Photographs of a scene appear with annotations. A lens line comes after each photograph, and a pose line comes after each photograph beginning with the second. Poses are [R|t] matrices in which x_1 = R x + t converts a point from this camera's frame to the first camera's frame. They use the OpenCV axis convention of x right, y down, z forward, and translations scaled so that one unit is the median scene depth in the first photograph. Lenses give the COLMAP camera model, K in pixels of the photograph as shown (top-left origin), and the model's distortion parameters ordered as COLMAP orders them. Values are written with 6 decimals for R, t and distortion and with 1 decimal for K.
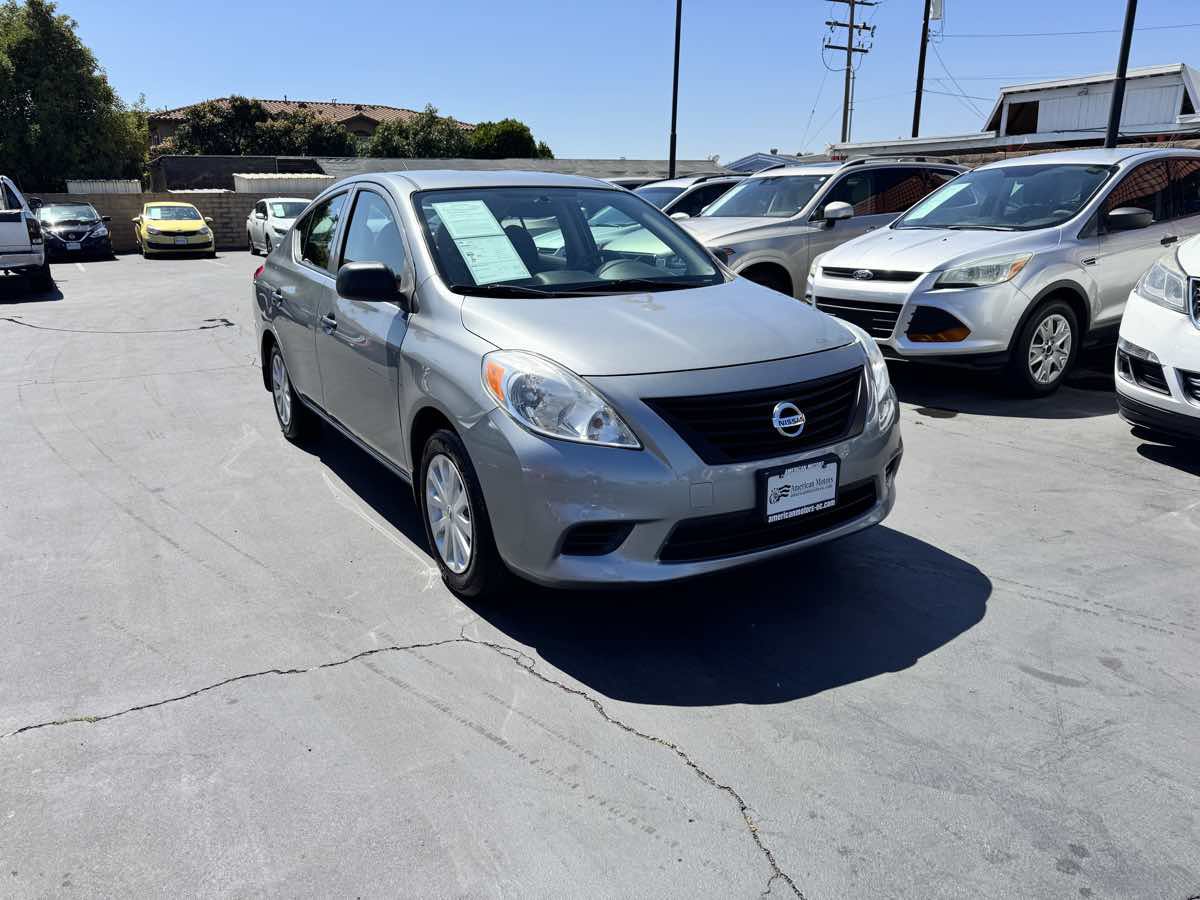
lens RADIAL K [[852.7, 0, 597.9], [0, 852.7, 454.8], [0, 0, 1]] dist [0.026388, -0.025422]
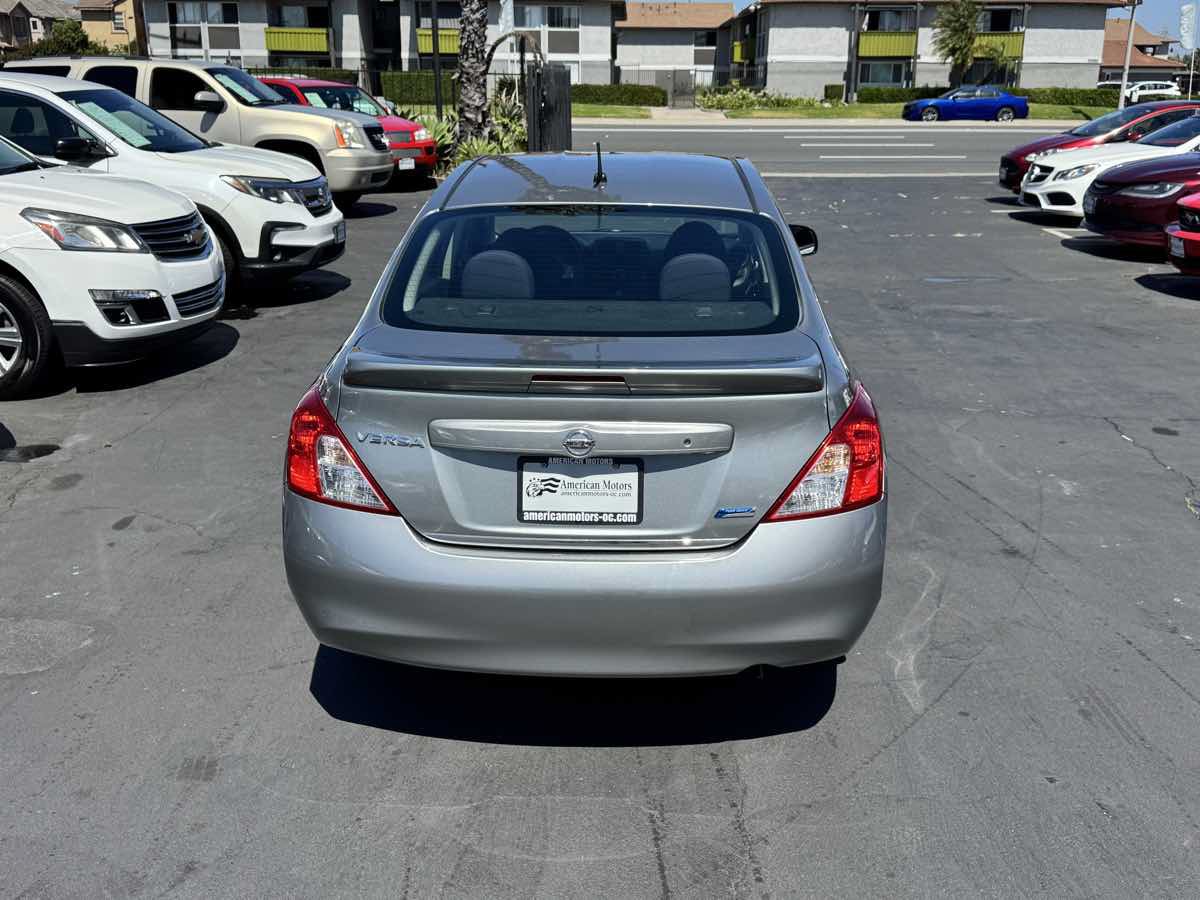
lens RADIAL K [[1198.5, 0, 603.6], [0, 1198.5, 456.1], [0, 0, 1]] dist [0.047394, 0.000000]
pose [[-0.829273, -0.157546, 0.536177, -0.531864], [0.162052, 0.850424, 0.500518, -0.443999], [-0.534832, 0.501954, -0.679703, 1.299727]]
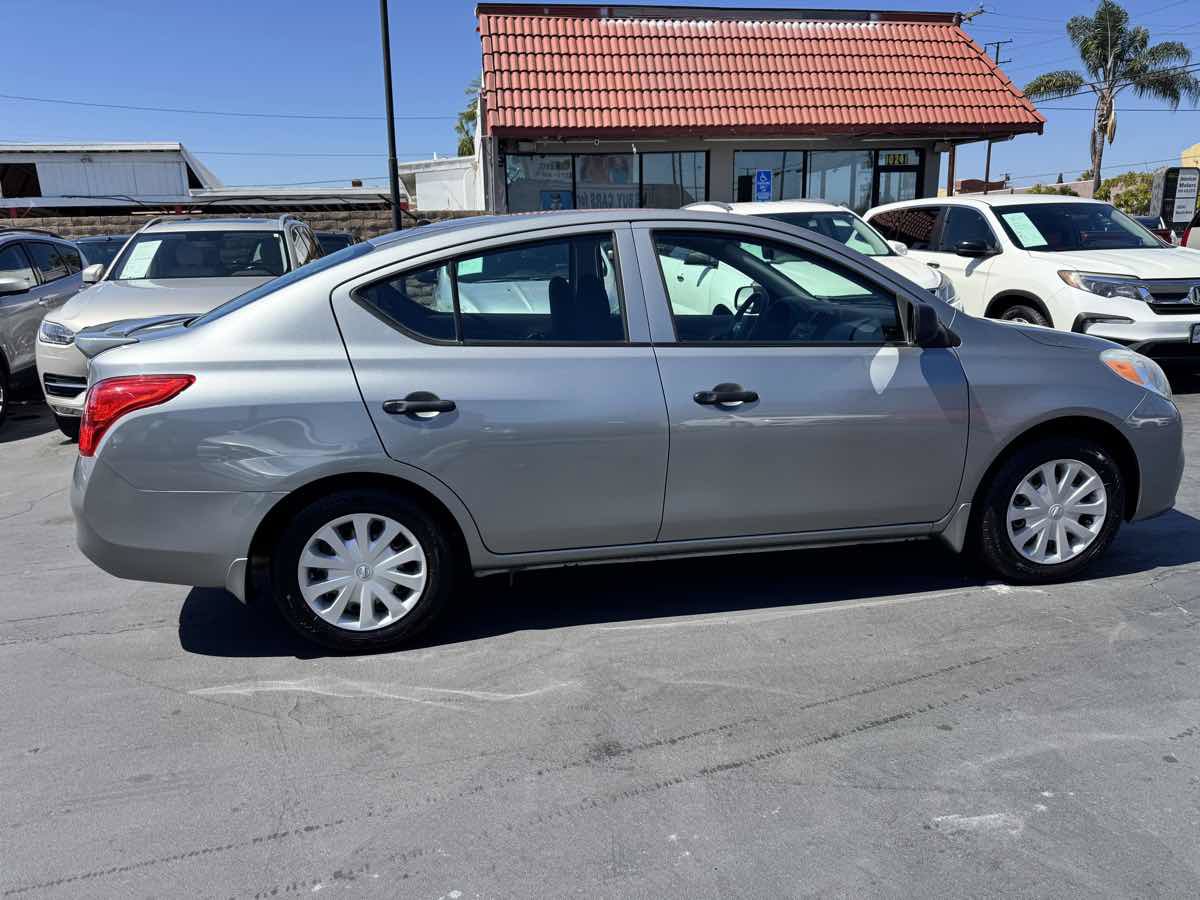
lens RADIAL K [[852.7, 0, 596.0], [0, 852.7, 441.2], [0, 0, 1]] dist [0.026388, -0.025422]
pose [[0.381186, -0.200587, 0.902475, -0.663180], [0.280901, 0.955157, 0.093650, -0.138839], [-0.880790, 0.217808, 0.420438, 0.495109]]
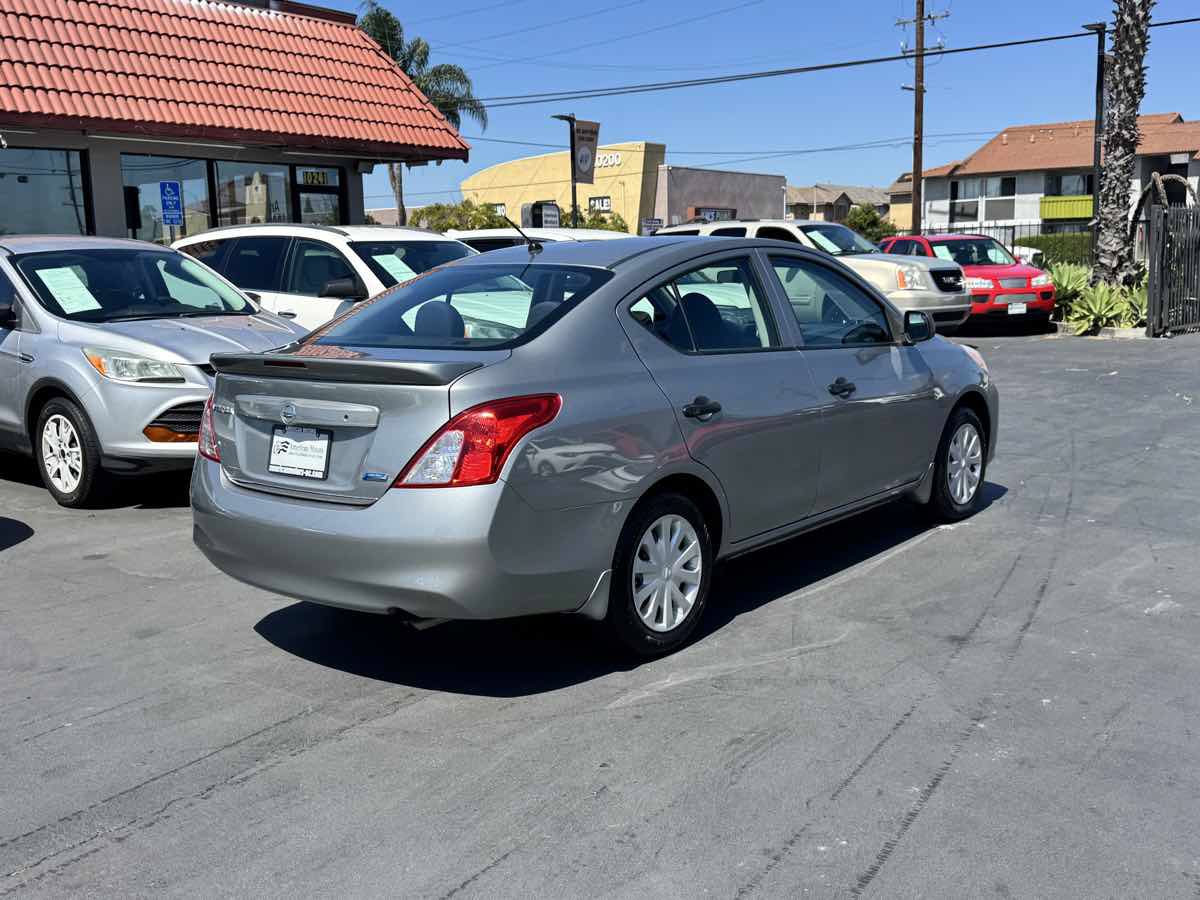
lens RADIAL K [[1198.5, 0, 602.8], [0, 1198.5, 433.3], [0, 0, 1]] dist [0.047394, 0.000000]
pose [[-0.326644, -0.109654, 0.938765, -0.926541], [0.294574, 0.931963, 0.211357, -0.292787], [-0.898070, 0.345574, -0.272118, 1.013493]]
